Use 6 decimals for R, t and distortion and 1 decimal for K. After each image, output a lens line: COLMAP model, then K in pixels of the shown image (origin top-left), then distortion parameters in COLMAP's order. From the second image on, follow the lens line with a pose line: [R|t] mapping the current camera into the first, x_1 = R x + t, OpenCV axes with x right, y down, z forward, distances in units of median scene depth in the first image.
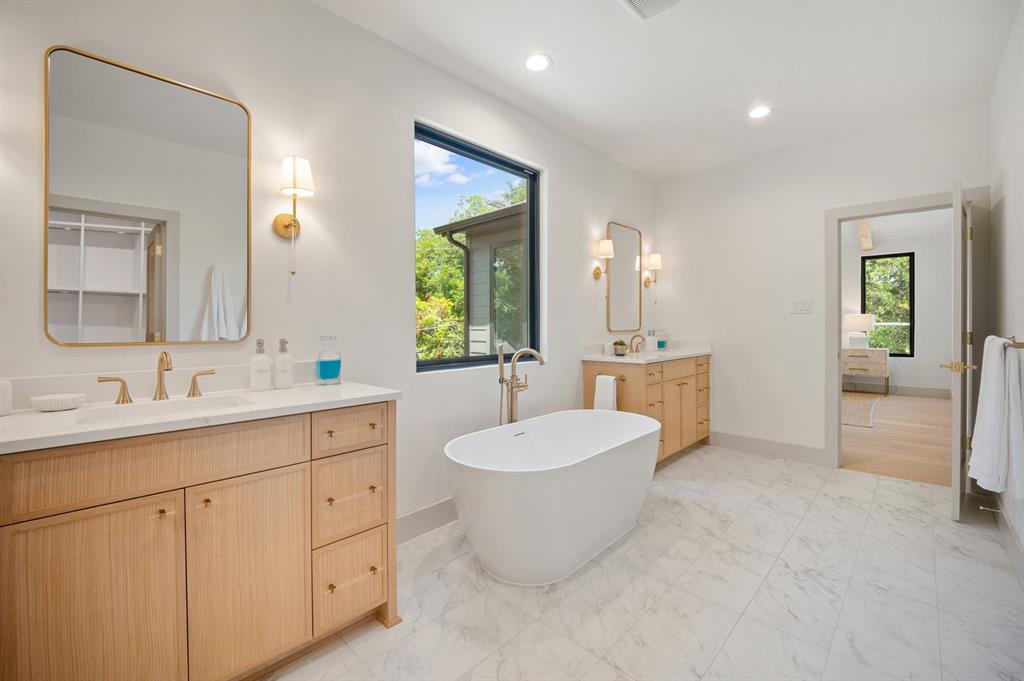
lens RADIAL K [[422.7, 0, 512.0], [0, 422.7, 335.2], [0, 0, 1]] dist [-0.001031, -0.000099]
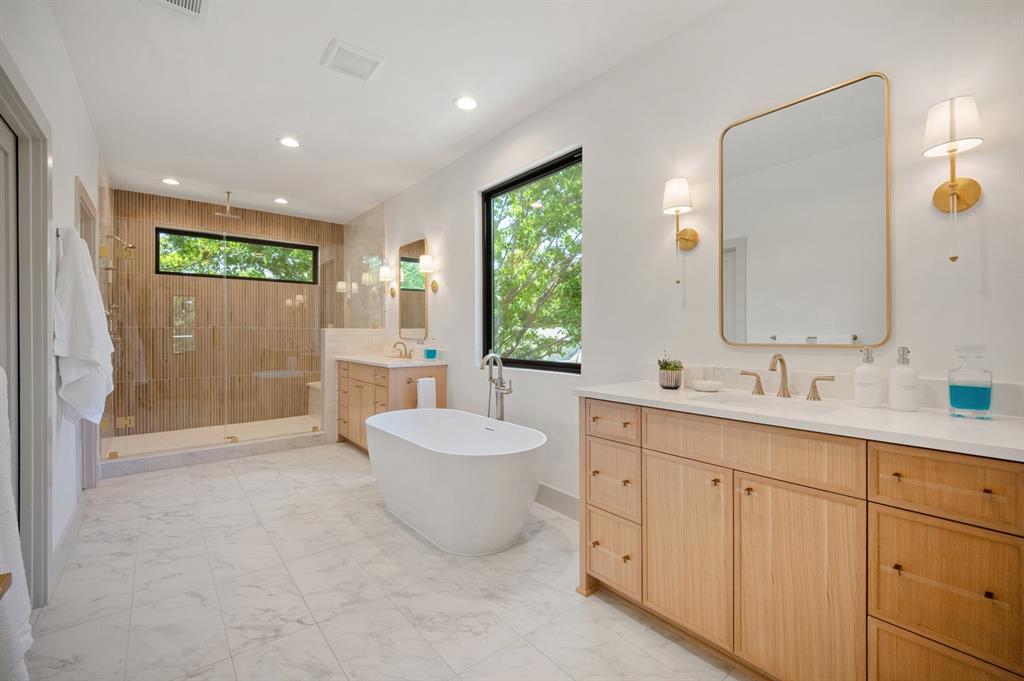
lens RADIAL K [[425.8, 0, 518.9], [0, 425.8, 330.4], [0, 0, 1]] dist [0.017534, 0.000054]
pose [[-0.096267, -0.001640, -0.995354, 1.157909], [-0.021658, 0.999765, 0.000447, -0.032660], [0.995120, 0.021601, -0.096280, 1.190513]]
